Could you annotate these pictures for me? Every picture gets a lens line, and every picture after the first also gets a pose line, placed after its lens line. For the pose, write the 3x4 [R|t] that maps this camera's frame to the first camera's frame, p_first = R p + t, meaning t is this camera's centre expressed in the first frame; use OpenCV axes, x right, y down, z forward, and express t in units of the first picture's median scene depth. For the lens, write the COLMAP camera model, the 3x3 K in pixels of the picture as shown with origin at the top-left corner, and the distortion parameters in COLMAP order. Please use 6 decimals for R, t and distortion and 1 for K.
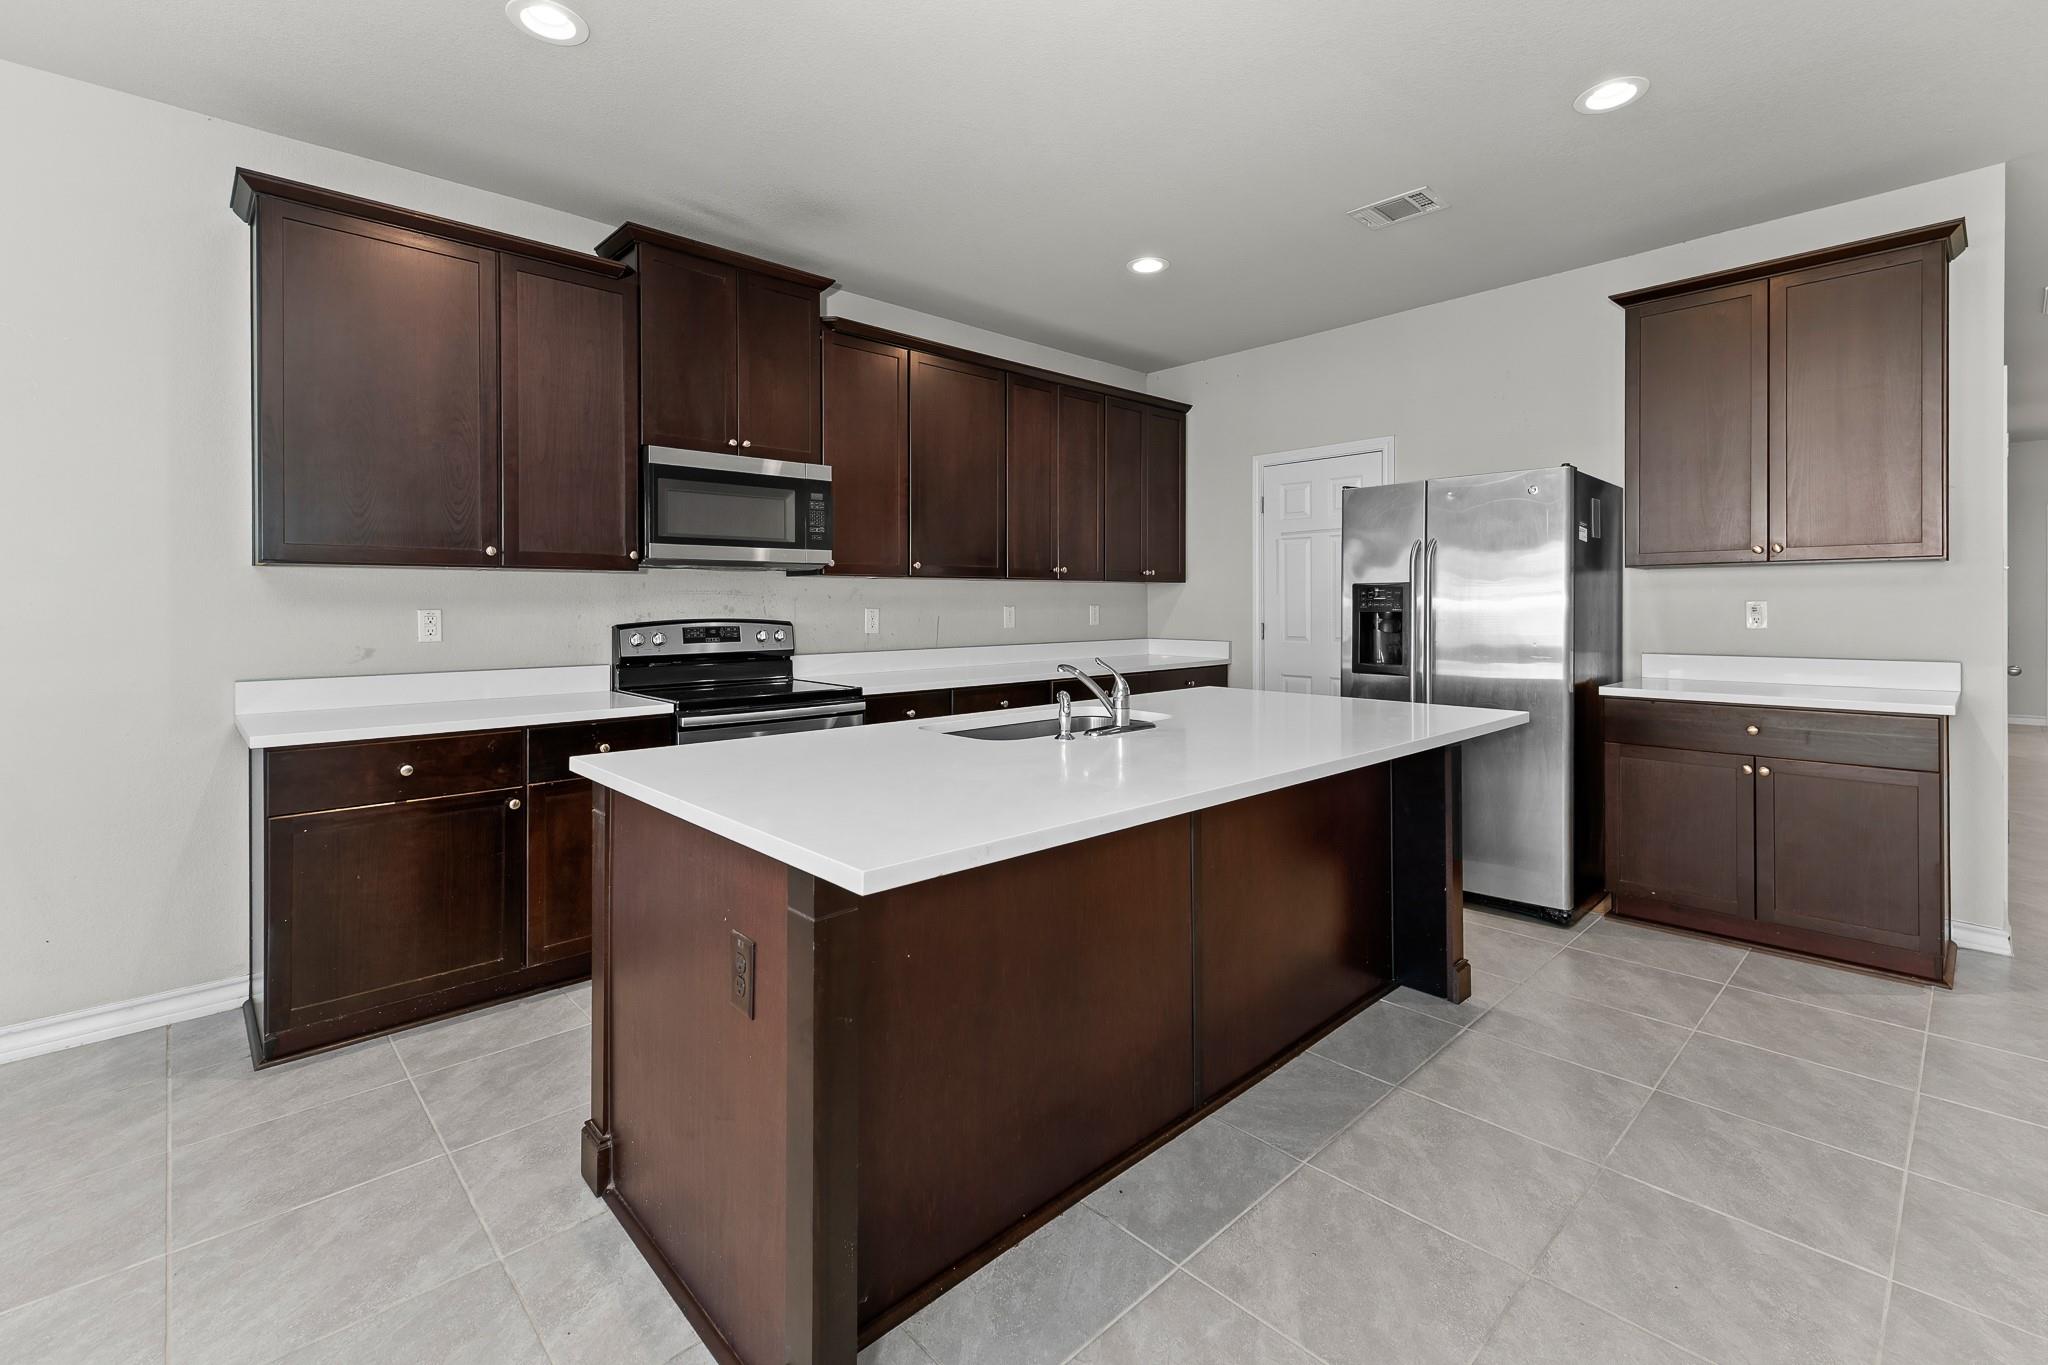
lens RADIAL K [[894.9, 0, 1020.2], [0, 894.9, 609.3], [0, 0, 1]] dist [0.010616, -0.007104]
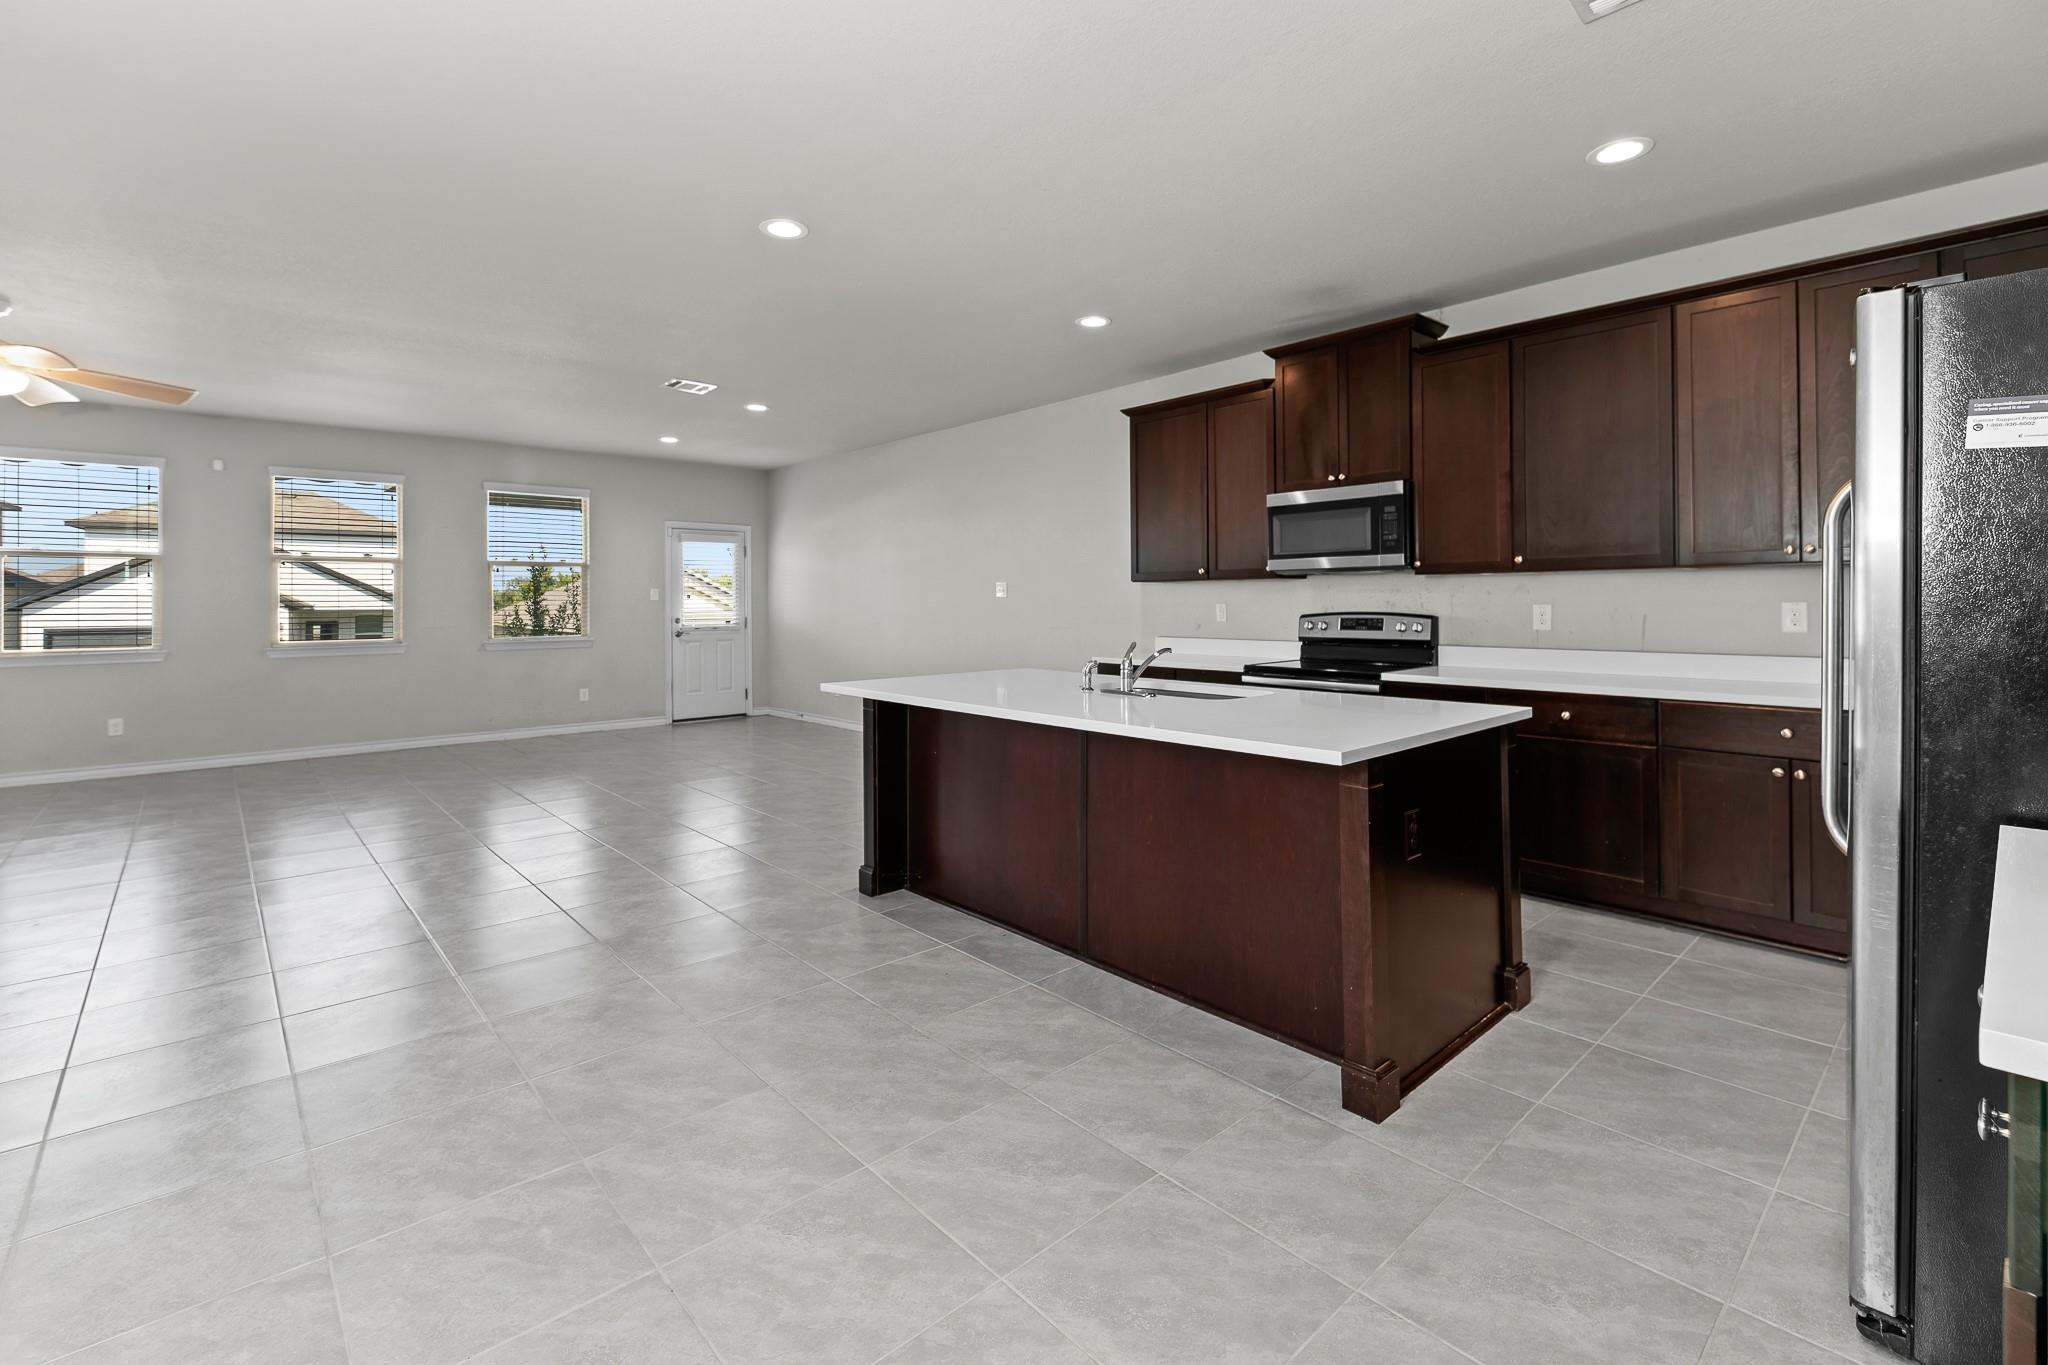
lens RADIAL K [[894.9, 0, 1028.5], [0, 894.9, 602.2], [0, 0, 1]] dist [0.010616, -0.007104]
pose [[-0.008397, 0.004941, -0.999953, 1.015756], [0.000670, 0.999988, 0.004935, -0.010541], [0.999965, -0.000628, -0.008400, 0.572908]]
